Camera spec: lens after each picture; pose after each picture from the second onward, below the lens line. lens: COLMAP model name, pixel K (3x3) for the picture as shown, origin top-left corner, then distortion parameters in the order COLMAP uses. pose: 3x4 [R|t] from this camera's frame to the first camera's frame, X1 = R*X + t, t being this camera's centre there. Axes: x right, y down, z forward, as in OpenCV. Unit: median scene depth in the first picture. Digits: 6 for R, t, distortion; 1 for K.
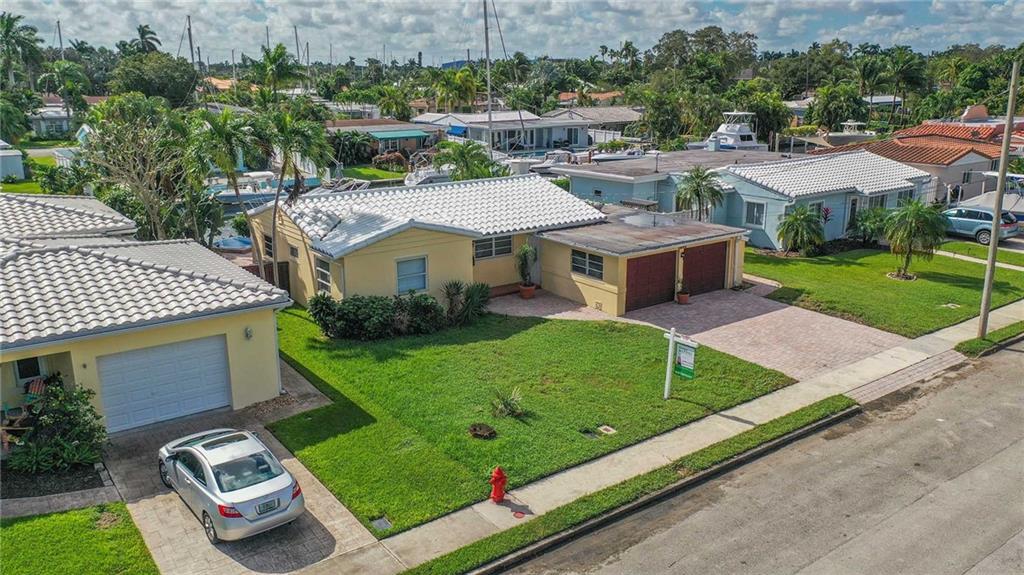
lens RADIAL K [[795.7, 0, 509.3], [0, 795.7, 287.4], [0, 0, 1]] dist [0.002641, 0.004360]
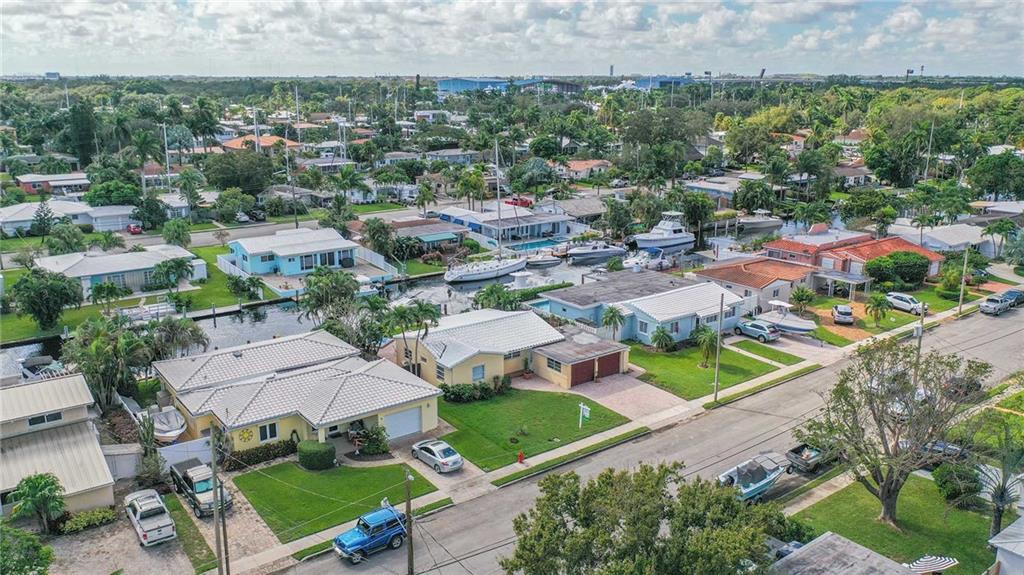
lens RADIAL K [[795.7, 0, 509.0], [0, 795.7, 285.8], [0, 0, 1]] dist [0.002641, 0.004360]
pose [[0.999951, 0.001698, 0.009720, -0.053420], [-0.001630, 0.999974, -0.007028, -0.243001], [-0.009731, 0.007011, 0.999928, -1.276063]]
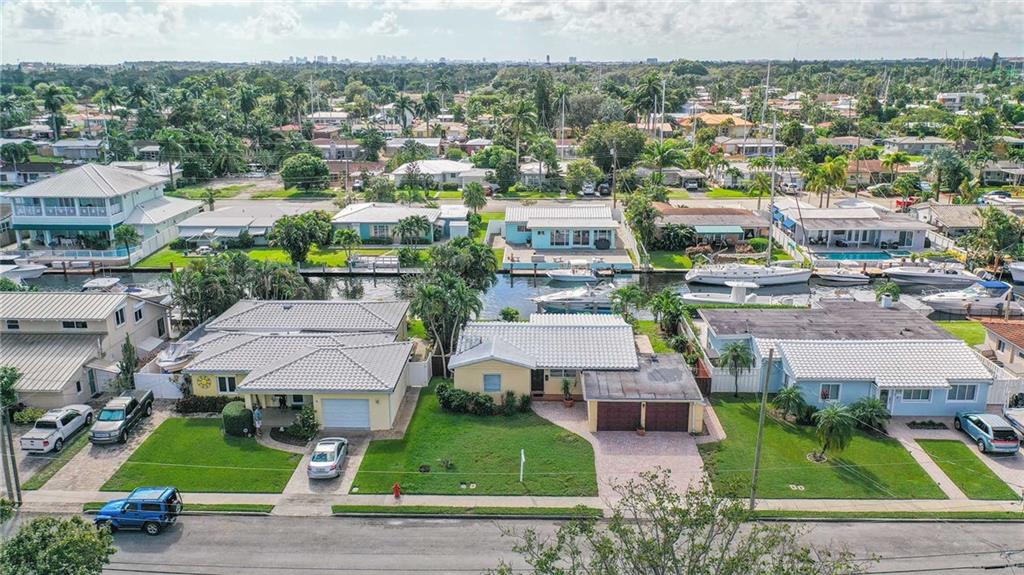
lens RADIAL K [[795.7, 0, 511.5], [0, 795.7, 289.2], [0, 0, 1]] dist [0.002641, 0.004360]
pose [[0.784927, 0.166480, -0.596803, 0.977533], [-0.156358, 0.985273, 0.069199, -0.360468], [0.599534, 0.038999, 0.799398, -0.494829]]
